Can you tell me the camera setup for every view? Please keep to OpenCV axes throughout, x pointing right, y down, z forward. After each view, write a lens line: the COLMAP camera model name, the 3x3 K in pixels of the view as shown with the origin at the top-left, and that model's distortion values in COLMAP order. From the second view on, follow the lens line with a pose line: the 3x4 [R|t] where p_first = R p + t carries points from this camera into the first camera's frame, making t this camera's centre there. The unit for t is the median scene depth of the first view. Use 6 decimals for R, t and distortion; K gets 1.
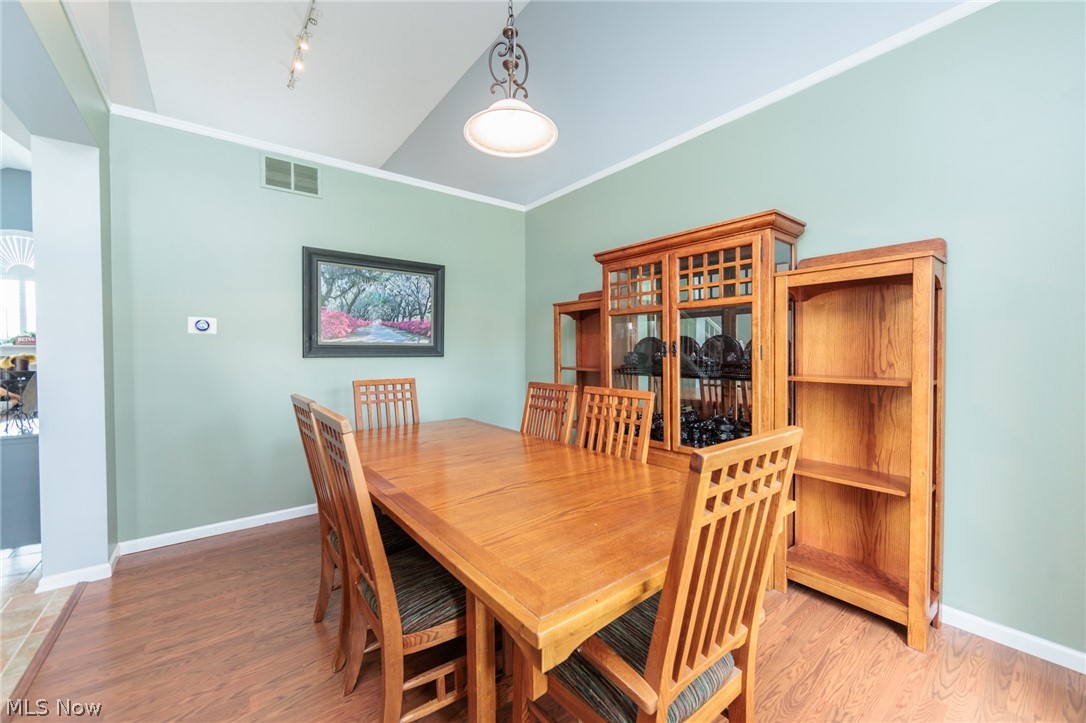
lens RADIAL K [[426.3, 0, 544.2], [0, 426.3, 360.6], [0, 0, 1]] dist [-0.003576, -0.000614]
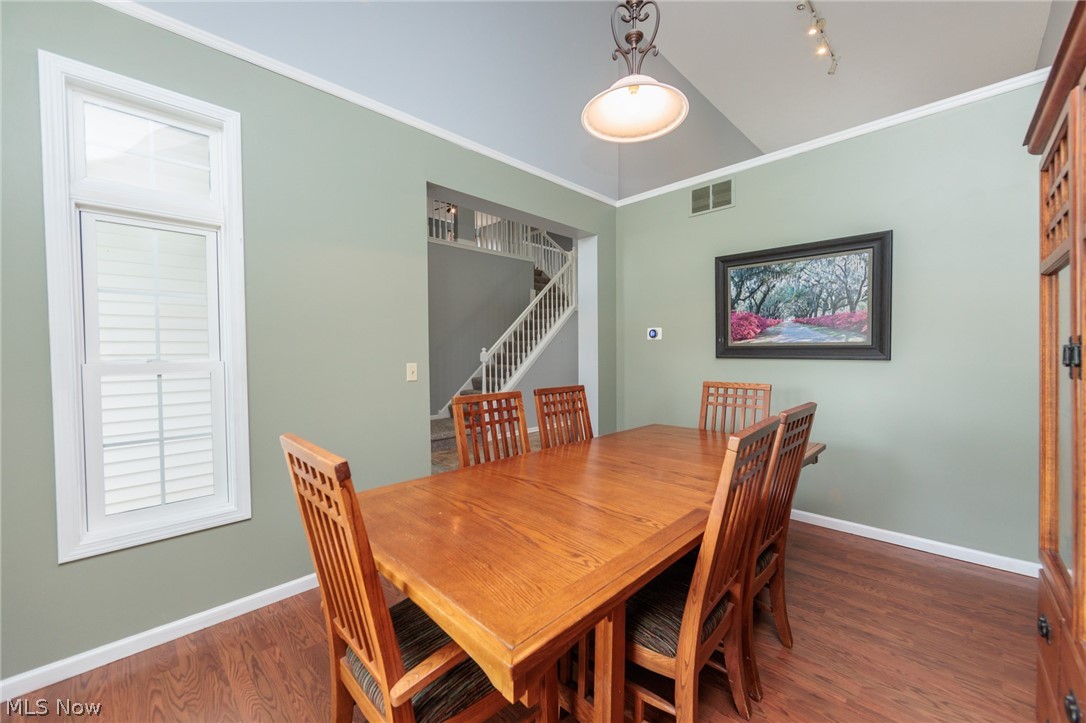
lens RADIAL K [[426.3, 0, 543.0], [0, 426.3, 355.9], [0, 0, 1]] dist [-0.003576, -0.000614]
pose [[0.121503, 0.015756, -0.992466, 0.448747], [-0.015115, 0.999787, 0.014022, -0.019909], [0.992476, 0.013297, 0.121715, 0.395668]]
